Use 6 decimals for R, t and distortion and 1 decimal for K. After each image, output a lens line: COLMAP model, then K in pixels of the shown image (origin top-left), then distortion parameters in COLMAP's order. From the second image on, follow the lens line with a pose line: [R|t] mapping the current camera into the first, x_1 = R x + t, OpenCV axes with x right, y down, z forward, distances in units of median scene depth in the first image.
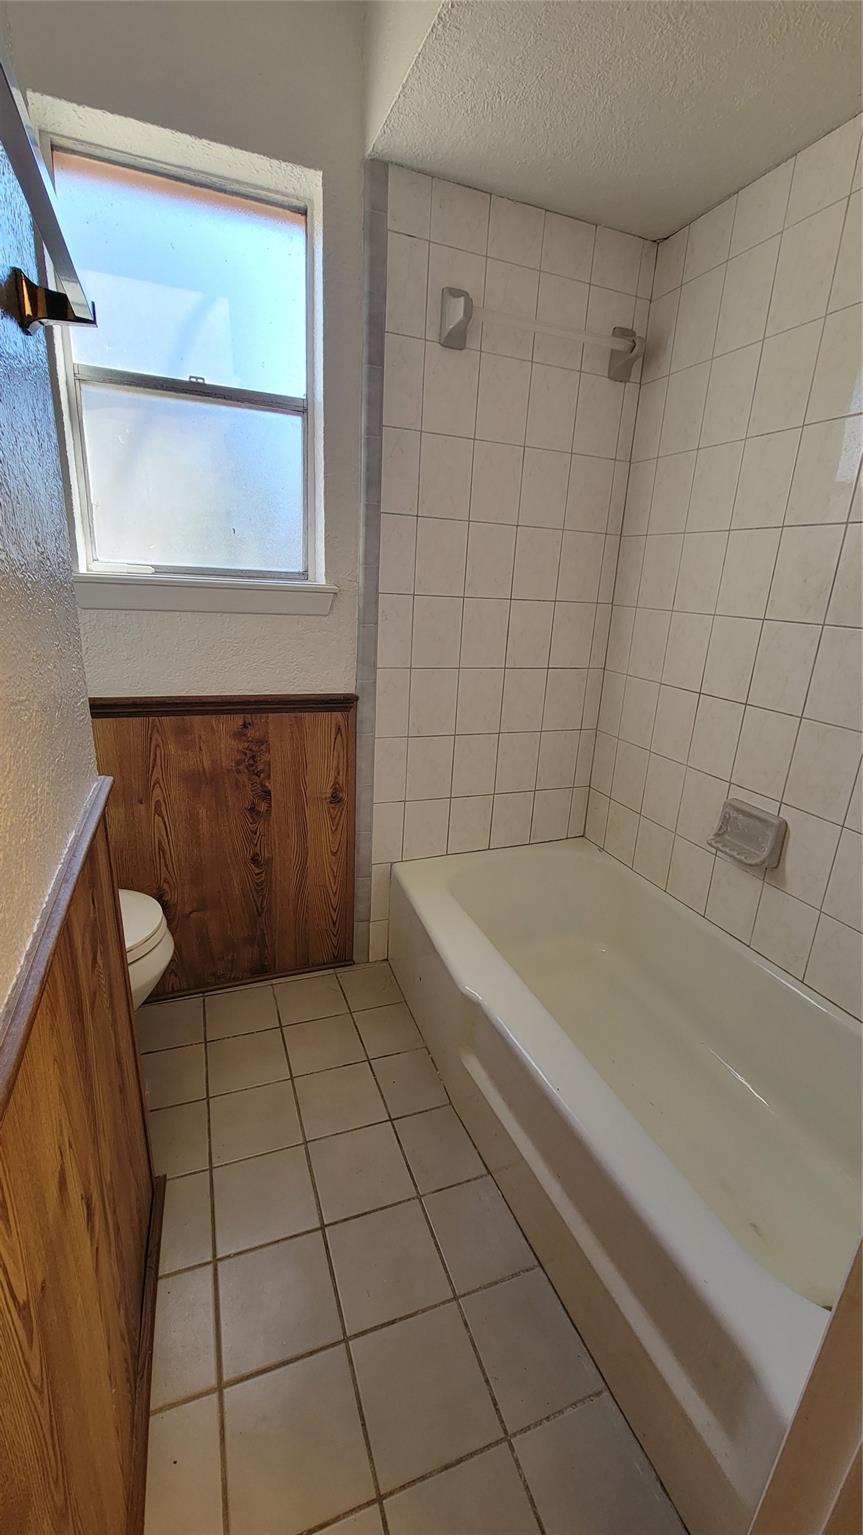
lens RADIAL K [[622.2, 0, 426.7], [0, 622.2, 773.3], [0, 0, 1]] dist [-0.000049, -0.001566]
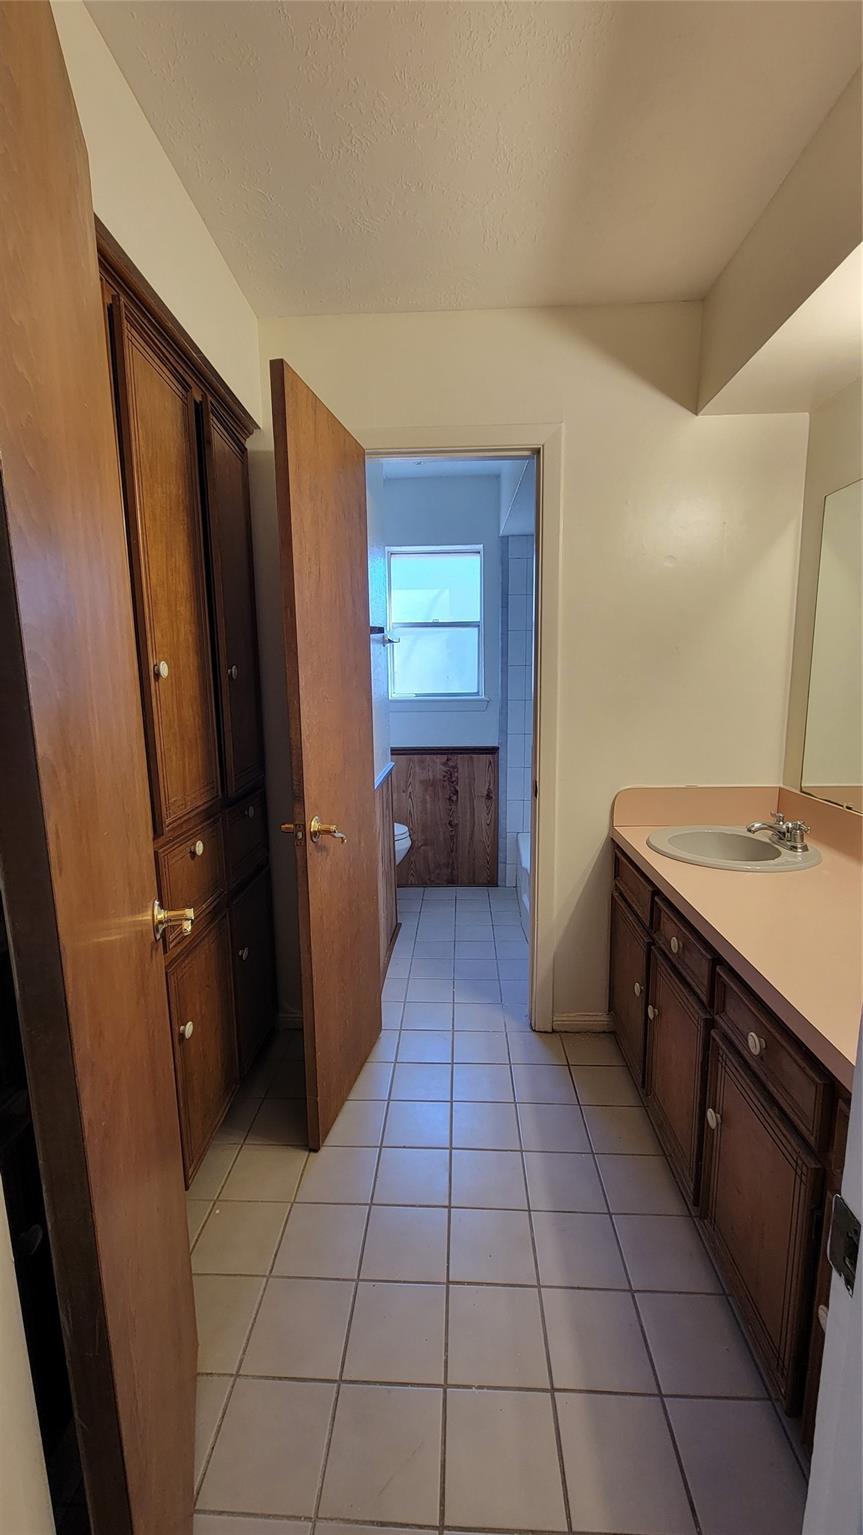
lens RADIAL K [[622.2, 0, 428.4], [0, 622.2, 773.5], [0, 0, 1]] dist [-0.000049, -0.001566]
pose [[0.920750, -0.004364, -0.390128, 0.506357], [-0.060473, 0.986257, -0.153754, 0.311921], [0.385438, 0.165161, 0.907832, -1.032763]]
